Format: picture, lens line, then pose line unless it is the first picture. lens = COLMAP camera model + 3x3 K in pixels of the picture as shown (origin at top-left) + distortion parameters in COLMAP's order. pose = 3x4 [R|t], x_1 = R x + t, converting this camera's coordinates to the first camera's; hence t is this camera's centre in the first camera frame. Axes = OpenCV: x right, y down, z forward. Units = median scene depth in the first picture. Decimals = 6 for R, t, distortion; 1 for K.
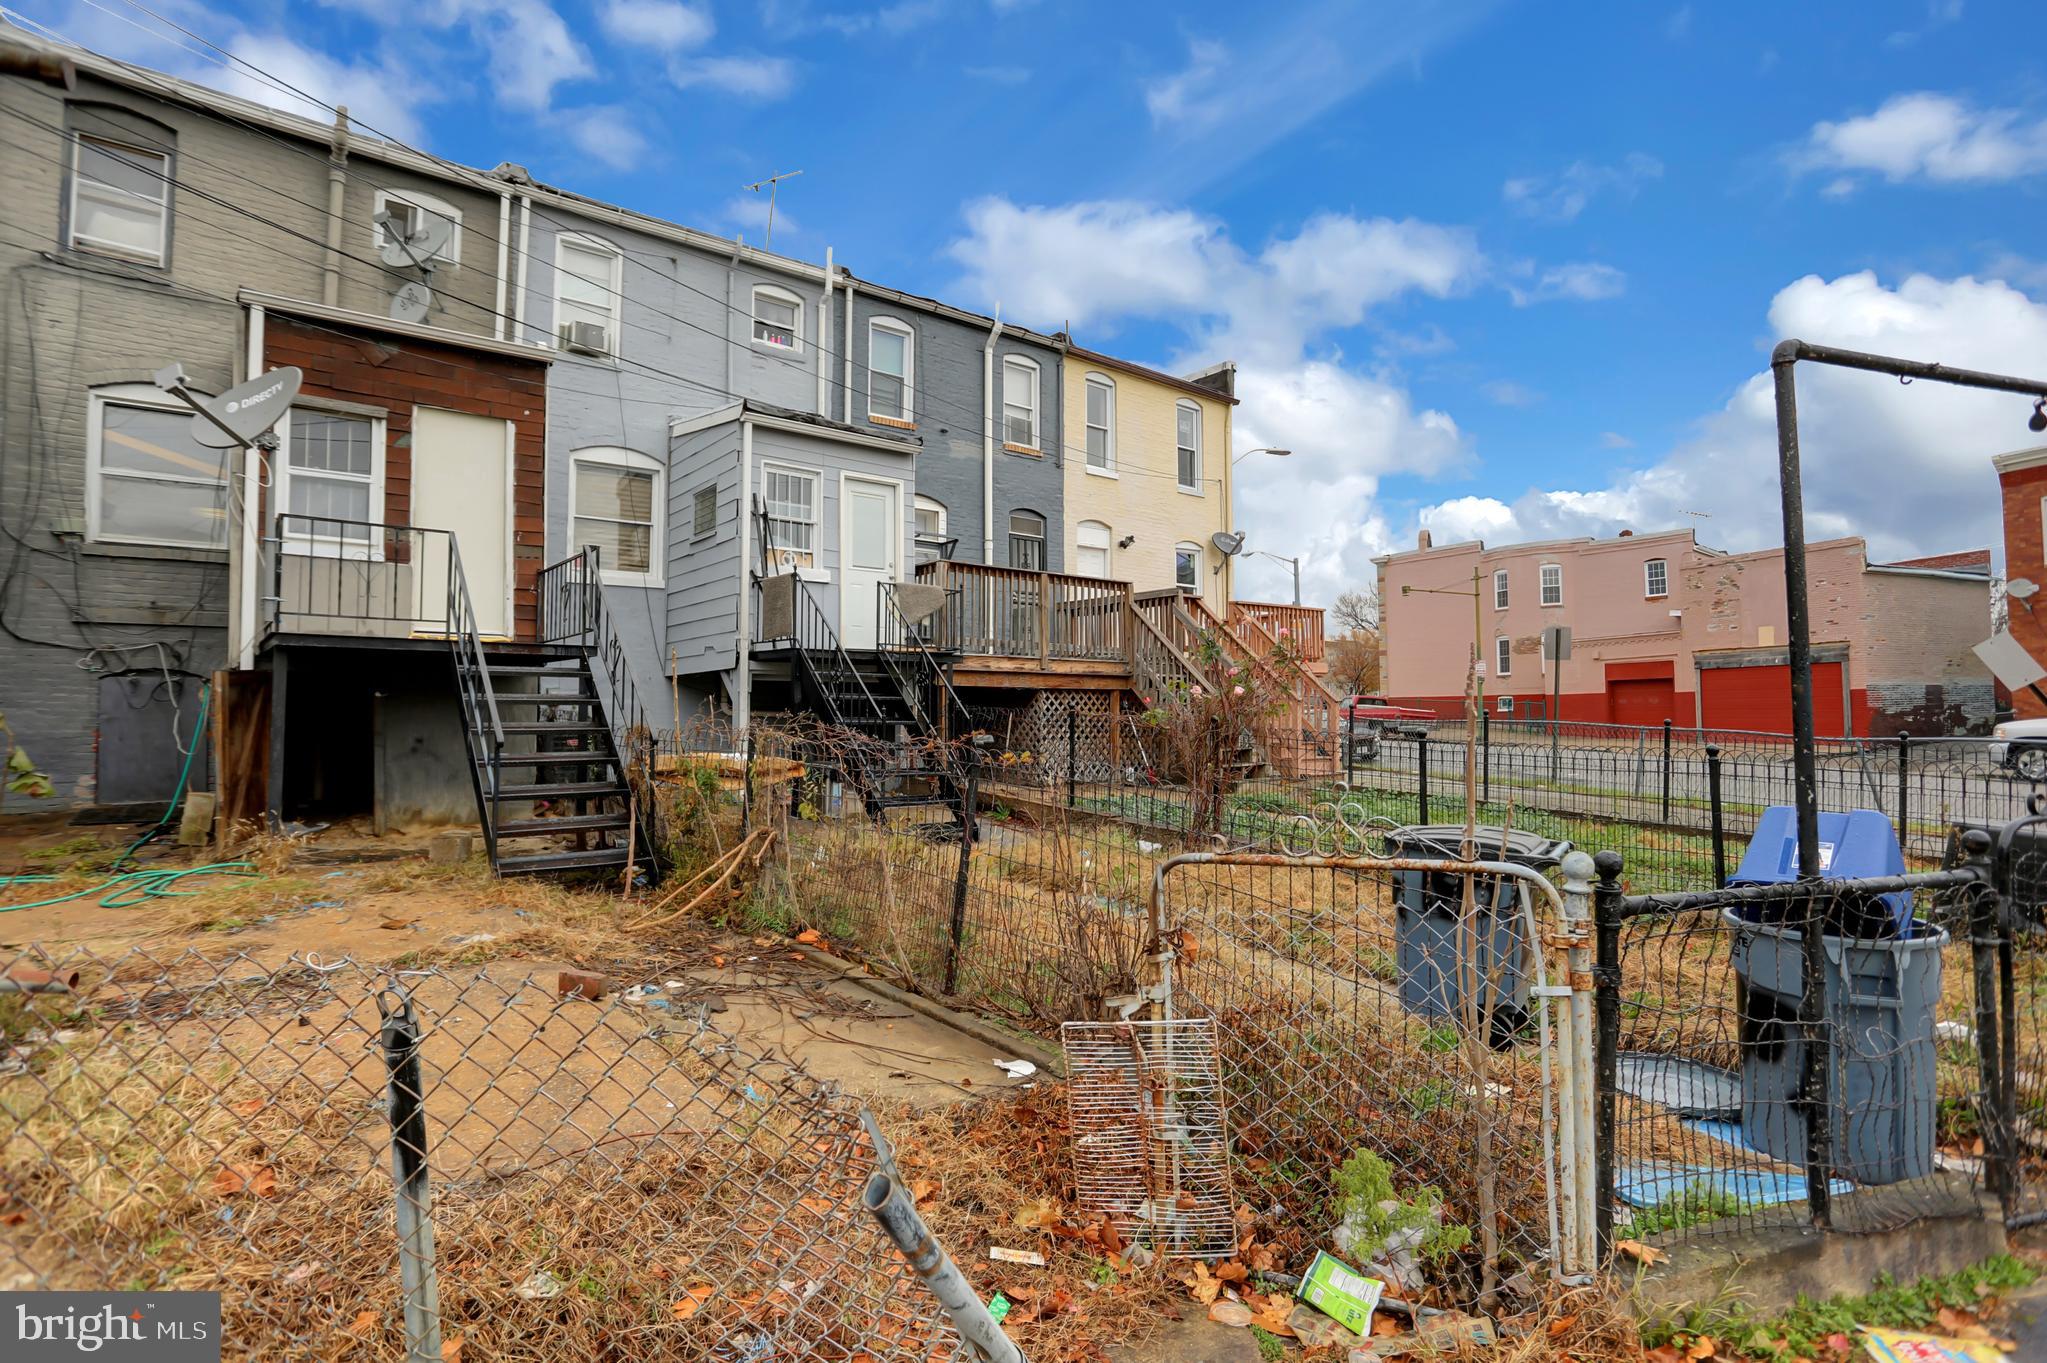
lens RADIAL K [[989.3, 0, 1024.9], [0, 989.3, 674.9], [0, 0, 1]] dist [-0.081040, 0.038715]
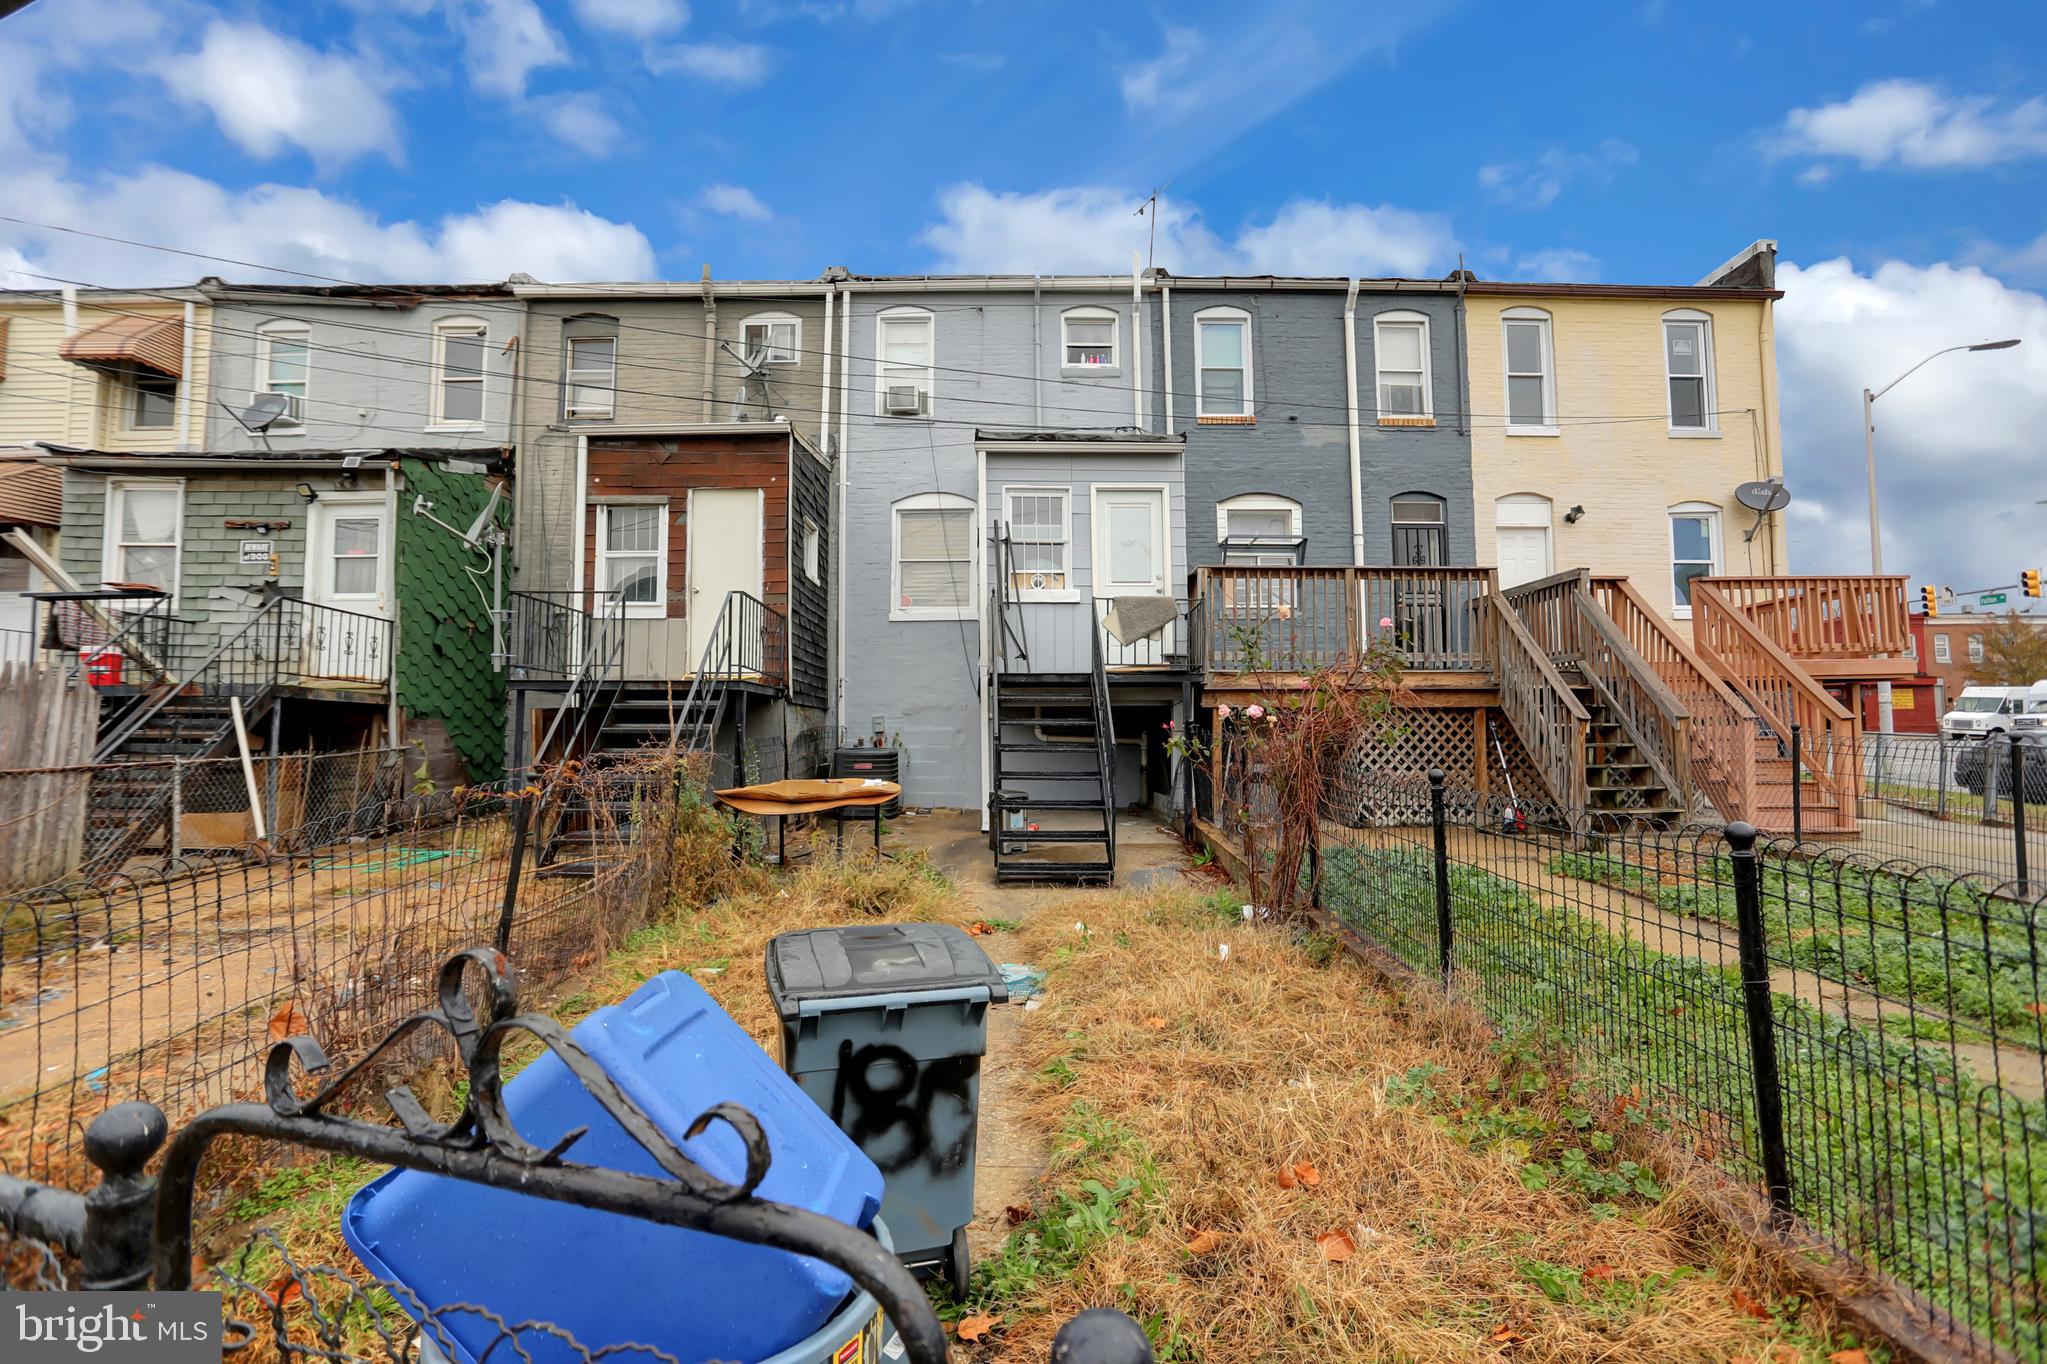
lens RADIAL K [[989.3, 0, 1024.9], [0, 989.3, 675.4], [0, 0, 1]] dist [-0.081040, 0.038715]
pose [[0.781095, -0.039040, -0.623190, 0.301794], [0.025171, 0.999201, -0.031047, 0.004904], [0.623904, 0.008565, 0.781454, 0.185043]]
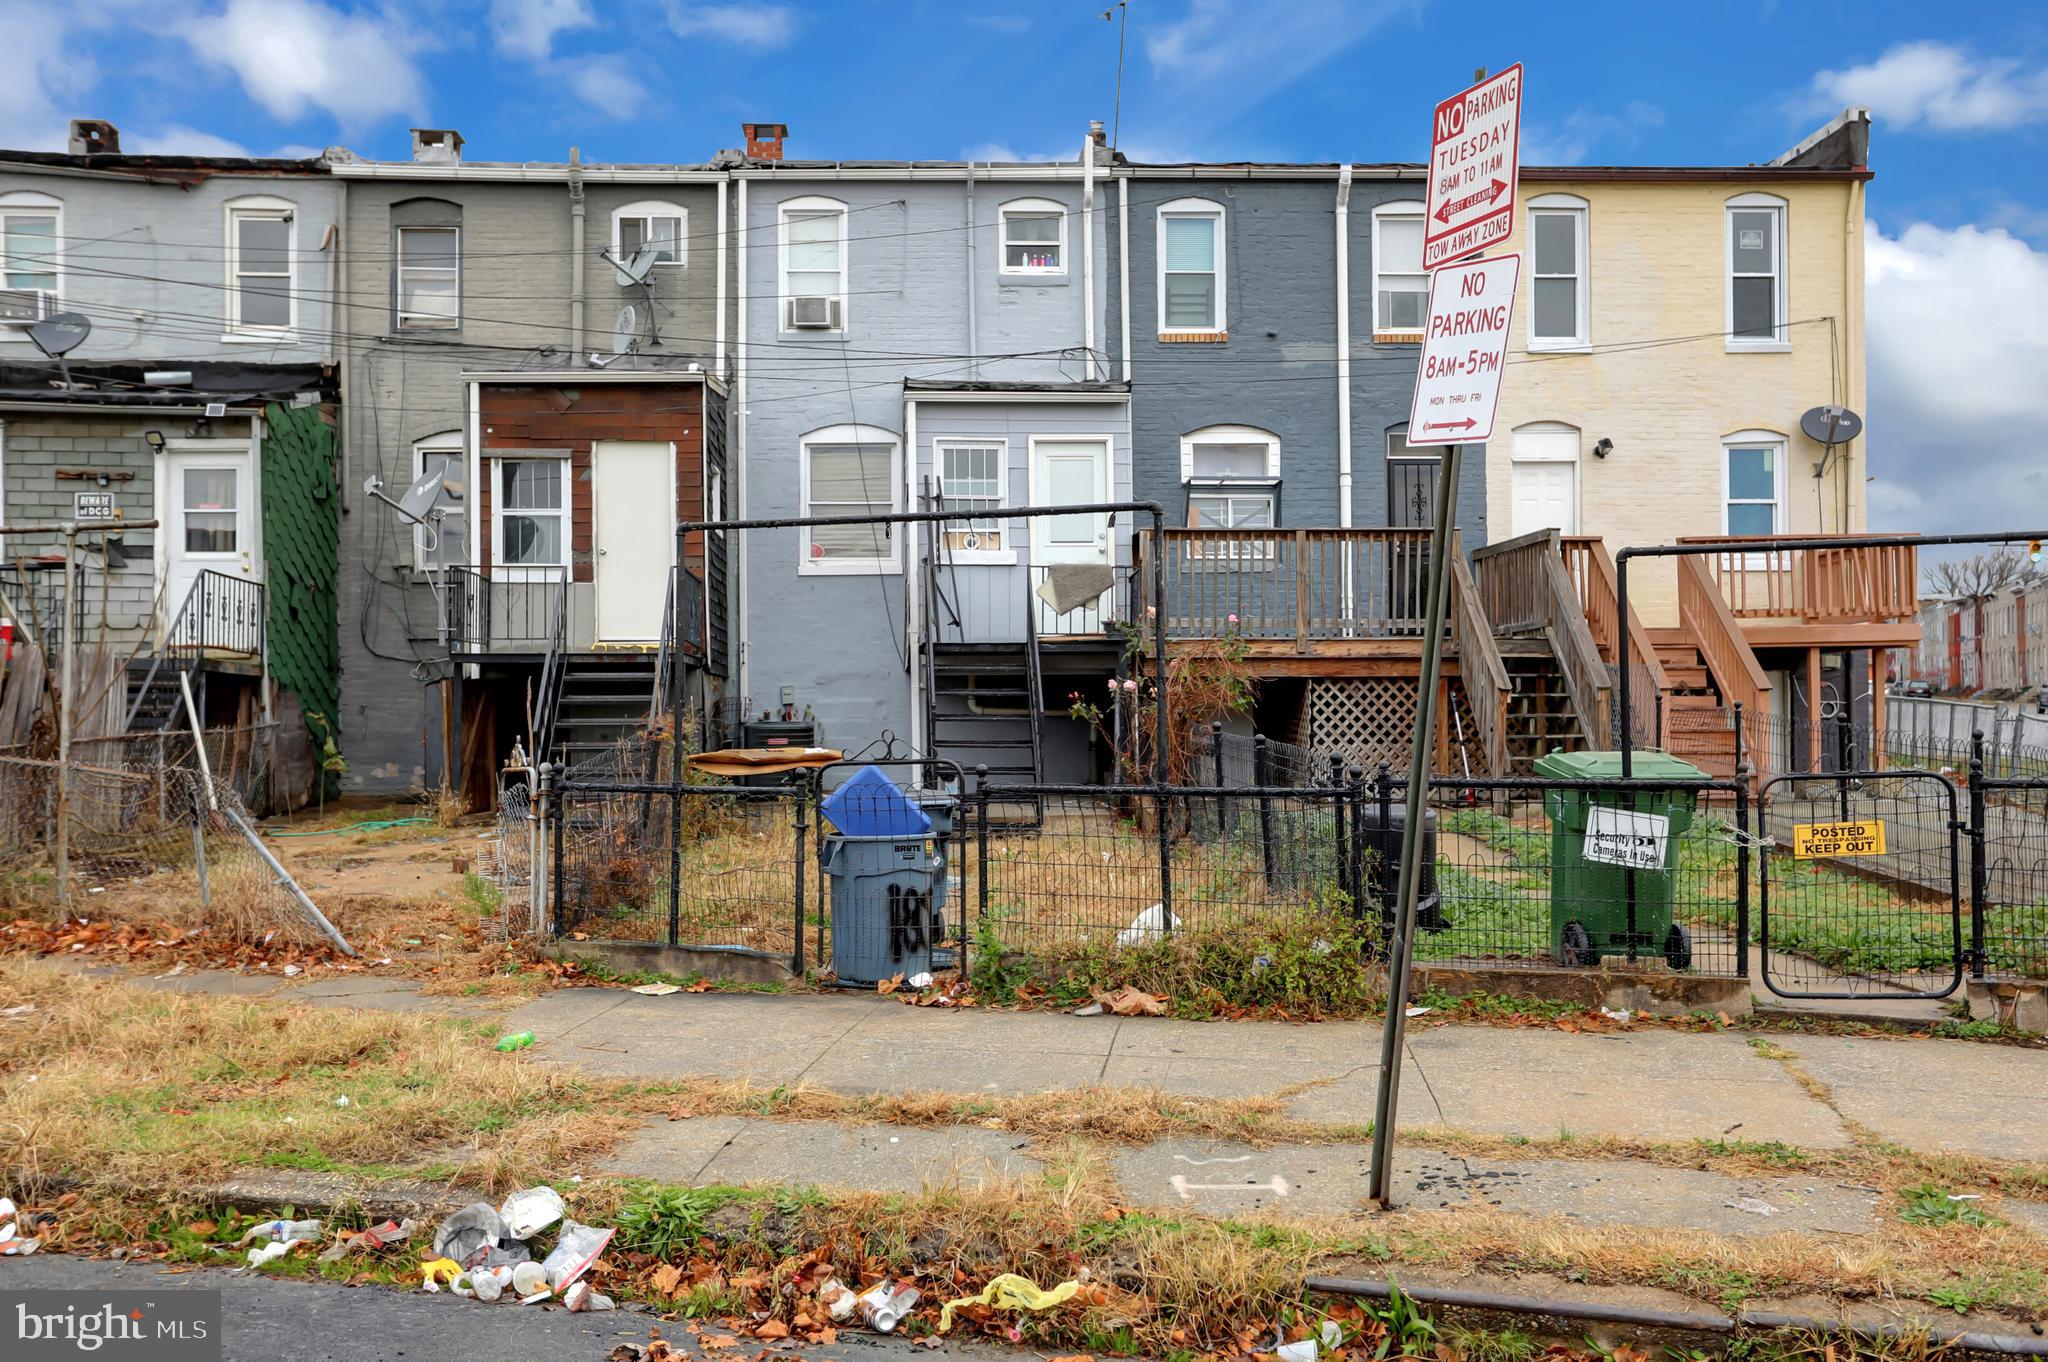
lens RADIAL K [[1980.6, 0, 1024.0], [0, 1980.6, 681.0], [0, 0, 1]] dist [0.018897, 0.012999]
pose [[0.805576, -0.014143, -0.592324, 0.740270], [0.026646, 0.999568, 0.012372, -0.008337], [0.591894, -0.025750, 0.805605, -0.380277]]
